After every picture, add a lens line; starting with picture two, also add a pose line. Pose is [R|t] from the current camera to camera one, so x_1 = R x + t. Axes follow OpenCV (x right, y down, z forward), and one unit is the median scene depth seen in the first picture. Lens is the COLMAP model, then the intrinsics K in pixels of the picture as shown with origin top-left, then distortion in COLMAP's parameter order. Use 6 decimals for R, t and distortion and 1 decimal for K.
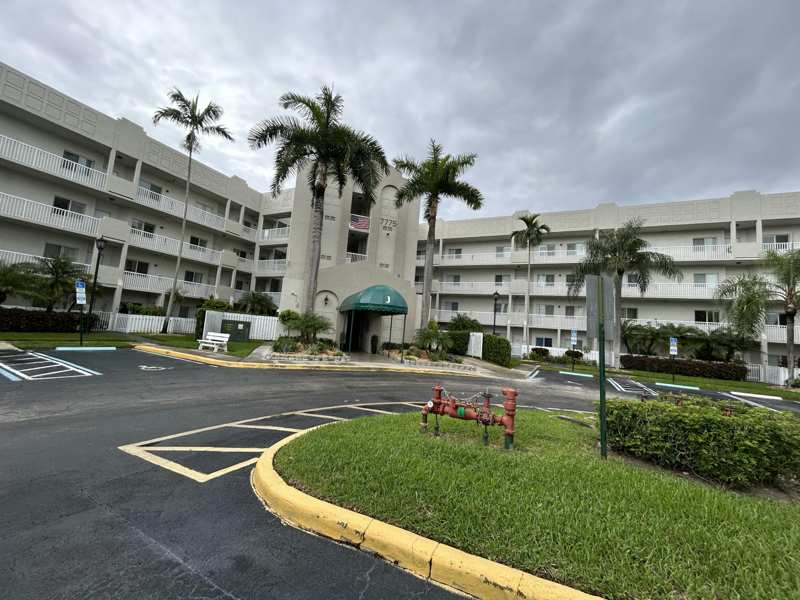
lens RADIAL K [[321.7, 0, 400.2], [0, 321.7, 300.0], [0, 0, 1]] dist [0.000326, 0.000002]
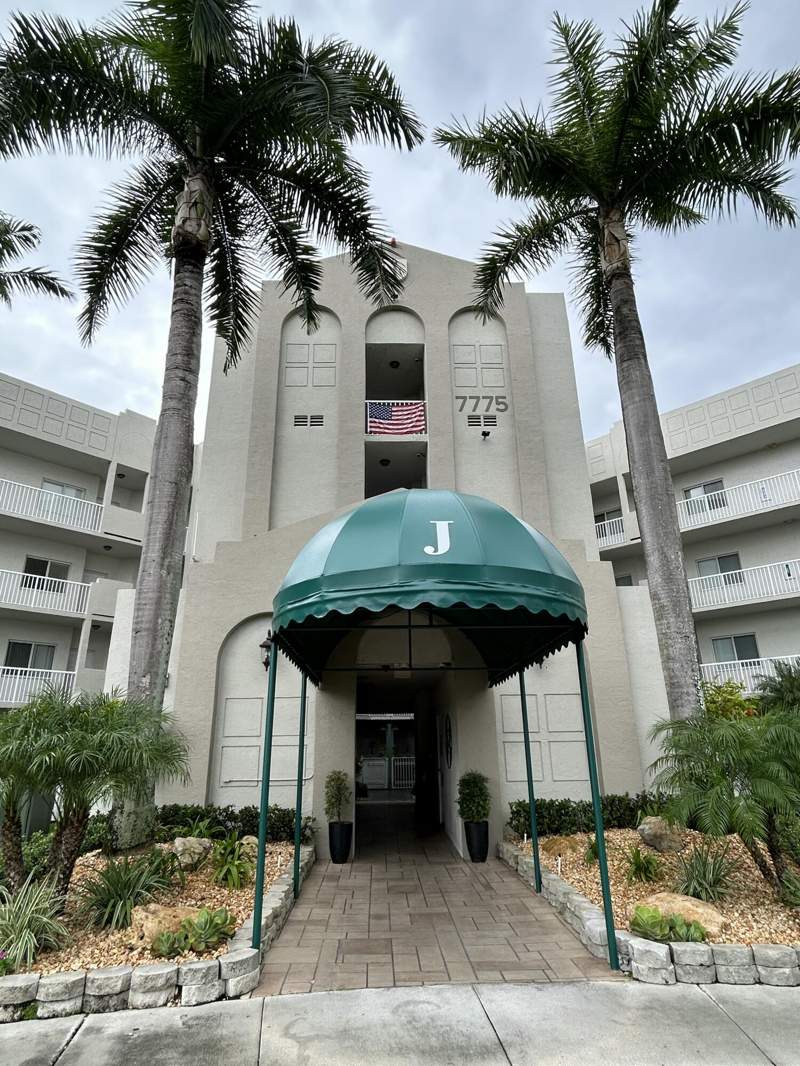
lens RADIAL K [[590.8, 0, 398.7], [0, 590.8, 531.6], [0, 0, 1]] dist [-0.006640, -0.000464]
pose [[0.947861, -0.192652, -0.253860, 0.012802], [0.117607, 0.951821, -0.283204, 0.051694], [0.296190, 0.238582, 0.924851, 0.480692]]
